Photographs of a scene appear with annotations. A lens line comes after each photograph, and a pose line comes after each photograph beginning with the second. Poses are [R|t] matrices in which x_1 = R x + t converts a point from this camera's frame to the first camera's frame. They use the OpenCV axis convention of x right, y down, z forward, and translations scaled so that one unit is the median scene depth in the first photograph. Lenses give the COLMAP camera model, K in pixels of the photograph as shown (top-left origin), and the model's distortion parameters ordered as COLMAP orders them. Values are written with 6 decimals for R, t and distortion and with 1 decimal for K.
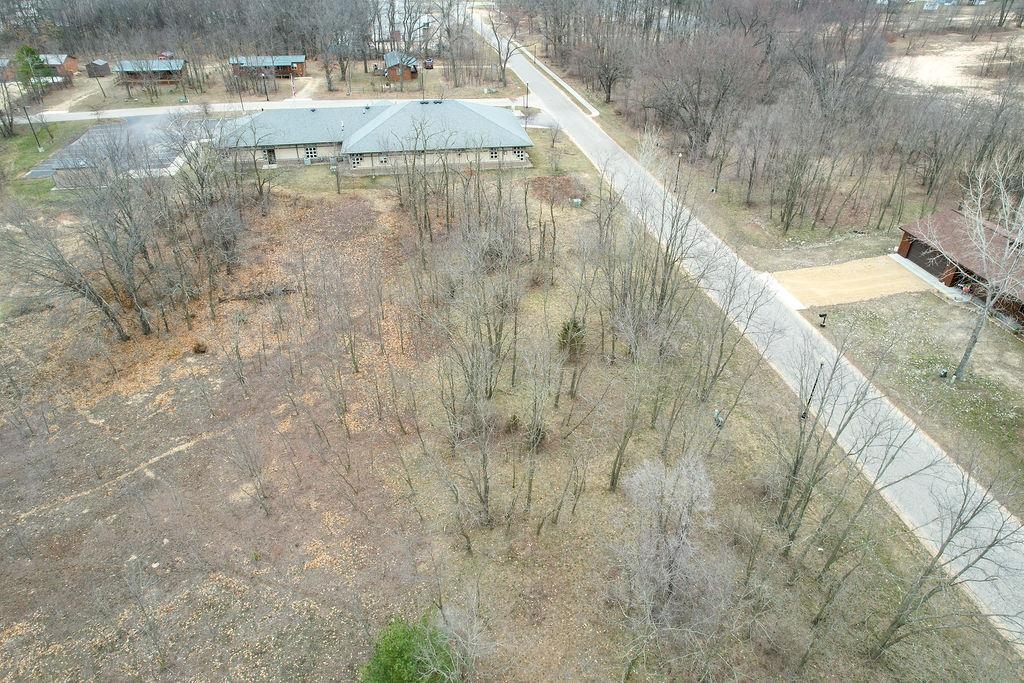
lens RADIAL K [[654.4, 0, 515.7], [0, 654.4, 344.1], [0, 0, 1]] dist [-0.082347, 0.075298]
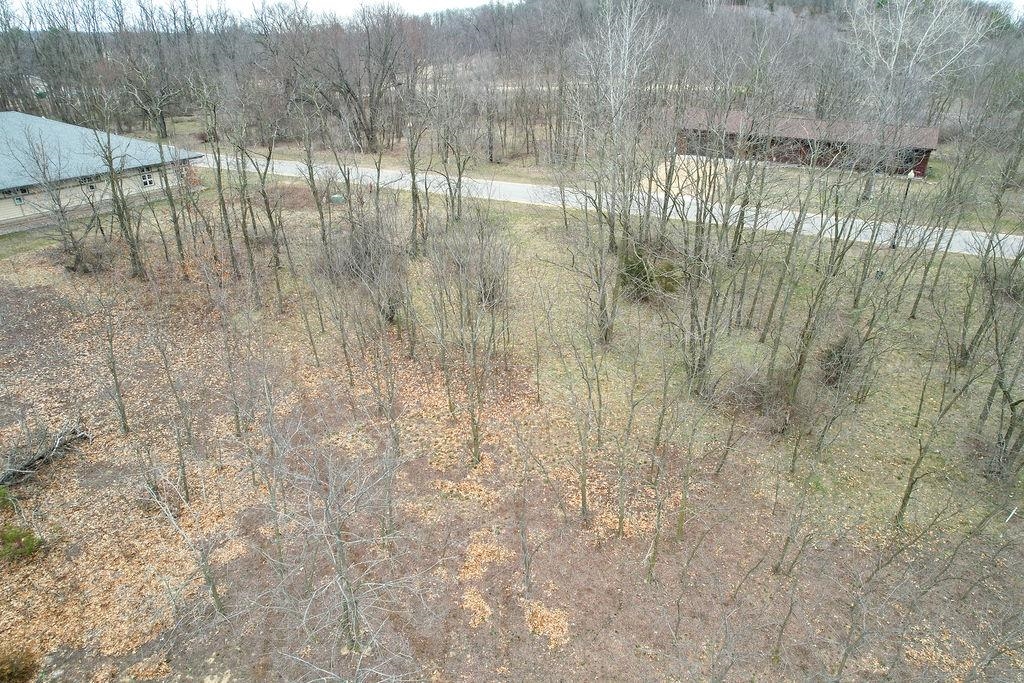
lens RADIAL K [[654.4, 0, 515.7], [0, 654.4, 344.1], [0, 0, 1]] dist [-0.082347, 0.075298]
pose [[0.623349, -0.347320, 0.700574, -0.388321], [0.432444, 0.899581, 0.061205, -0.036906], [-0.651481, 0.264807, 0.710950, 0.462832]]
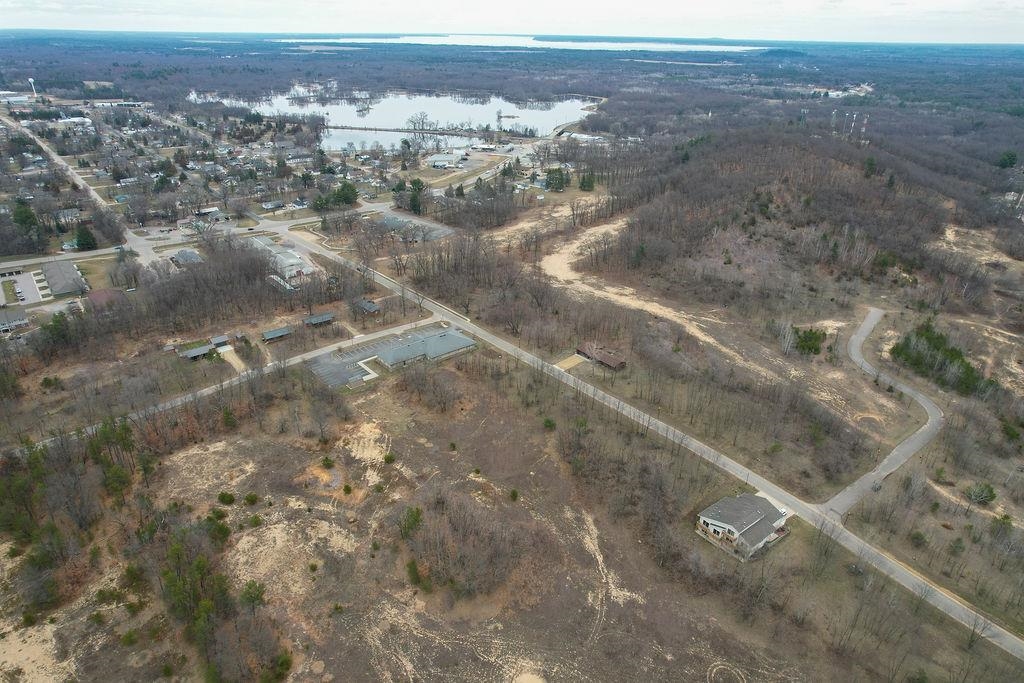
lens RADIAL K [[654.4, 0, 515.7], [0, 654.4, 344.1], [0, 0, 1]] dist [-0.082347, 0.075298]
pose [[0.866004, -0.219269, 0.449398, -1.718408], [0.274558, 0.959643, -0.060857, -0.039799], [-0.417917, 0.176088, 0.891256, -2.753256]]
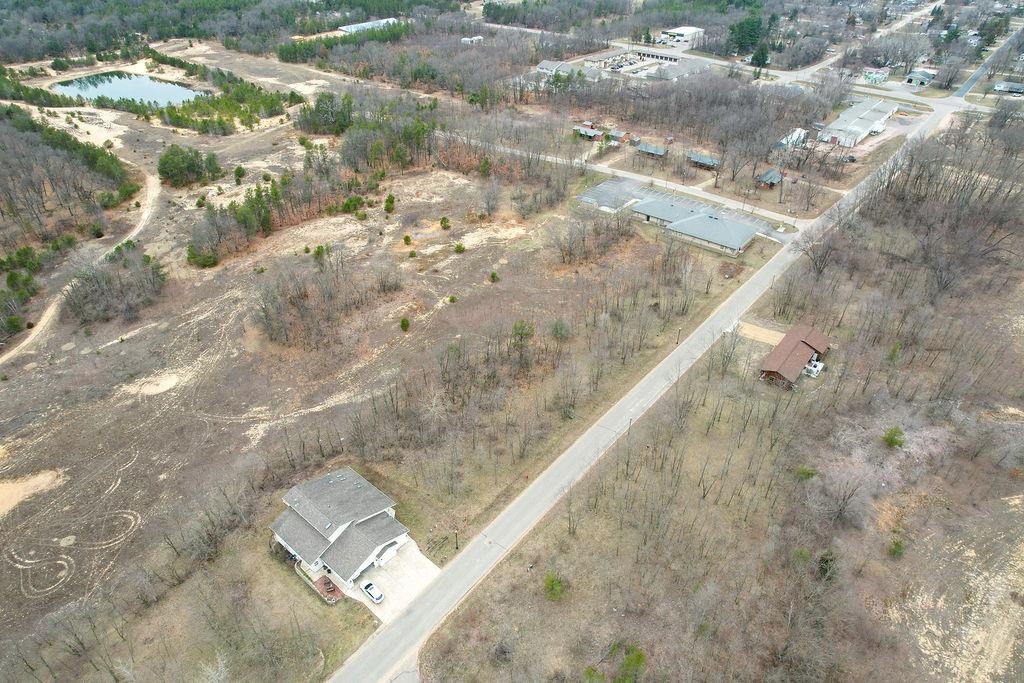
lens RADIAL K [[654.4, 0, 515.7], [0, 654.4, 344.1], [0, 0, 1]] dist [-0.082347, 0.075298]
pose [[0.664203, 0.423003, -0.616363, 1.376586], [-0.408337, 0.895931, 0.174837, -0.103901], [0.626175, 0.135557, 0.767808, -1.595194]]
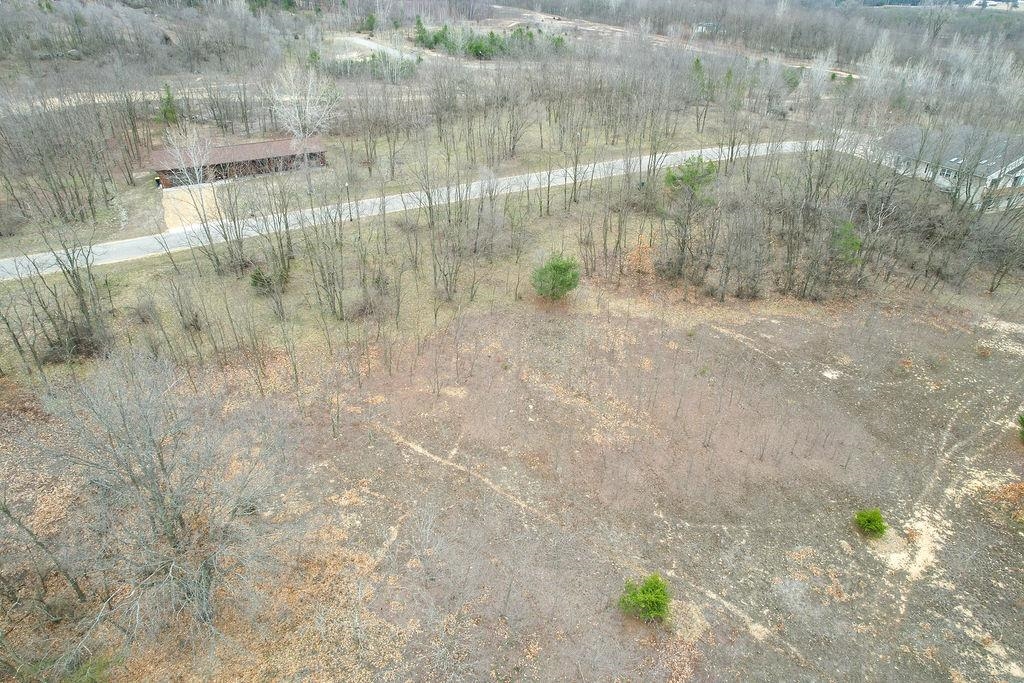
lens RADIAL K [[654.4, 0, 515.7], [0, 654.4, 344.1], [0, 0, 1]] dist [-0.082347, 0.075298]
pose [[-0.293587, -0.504076, 0.812228, -0.873686], [0.517472, 0.630610, 0.578407, -0.314425], [-0.803760, 0.590118, 0.075706, 0.440228]]
